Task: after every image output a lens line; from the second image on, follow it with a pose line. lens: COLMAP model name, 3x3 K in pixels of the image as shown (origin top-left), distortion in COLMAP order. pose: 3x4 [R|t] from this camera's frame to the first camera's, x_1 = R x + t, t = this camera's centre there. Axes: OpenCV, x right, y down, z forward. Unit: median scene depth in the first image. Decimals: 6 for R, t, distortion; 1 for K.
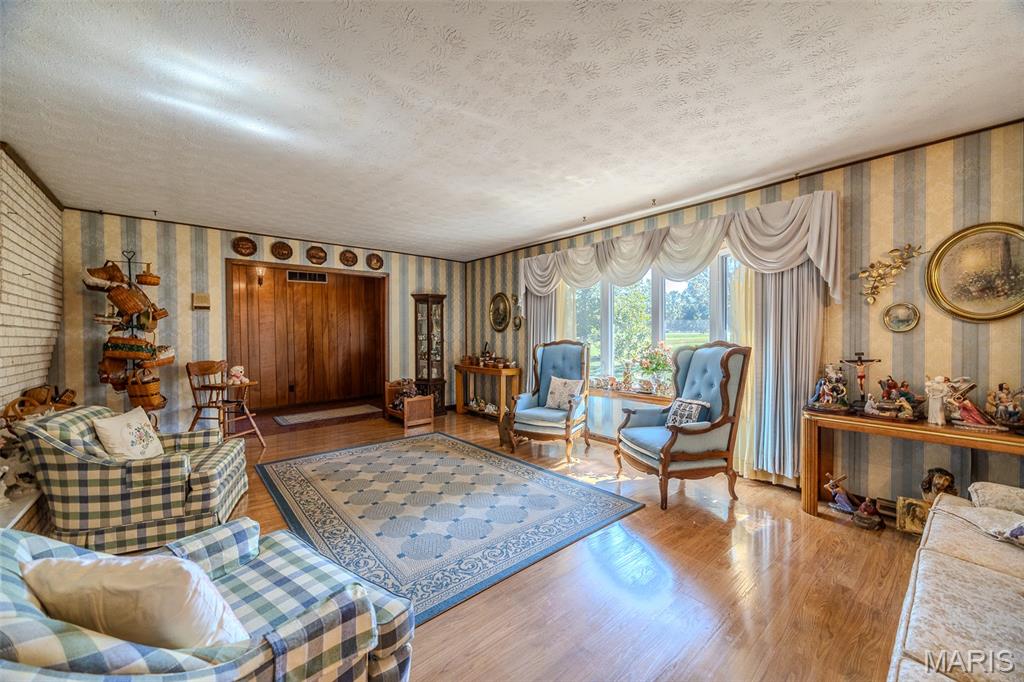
lens RADIAL K [[389.8, 0, 512.3], [0, 389.8, 342.8], [0, 0, 1]] dist [-0.001104, -0.000424]
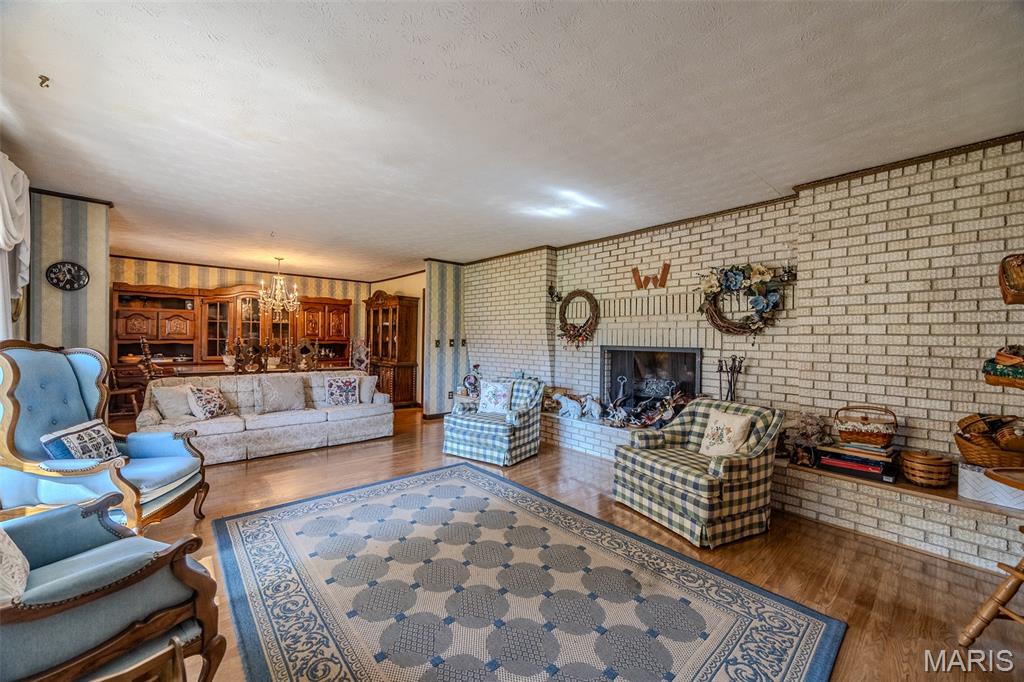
lens RADIAL K [[389.8, 0, 512.3], [0, 389.8, 342.1], [0, 0, 1]] dist [-0.001104, -0.000424]
pose [[-0.999775, -0.011660, -0.017701, -0.324587], [-0.011964, 0.999782, 0.017118, -0.026547], [0.017497, 0.017326, -0.999697, 1.830178]]
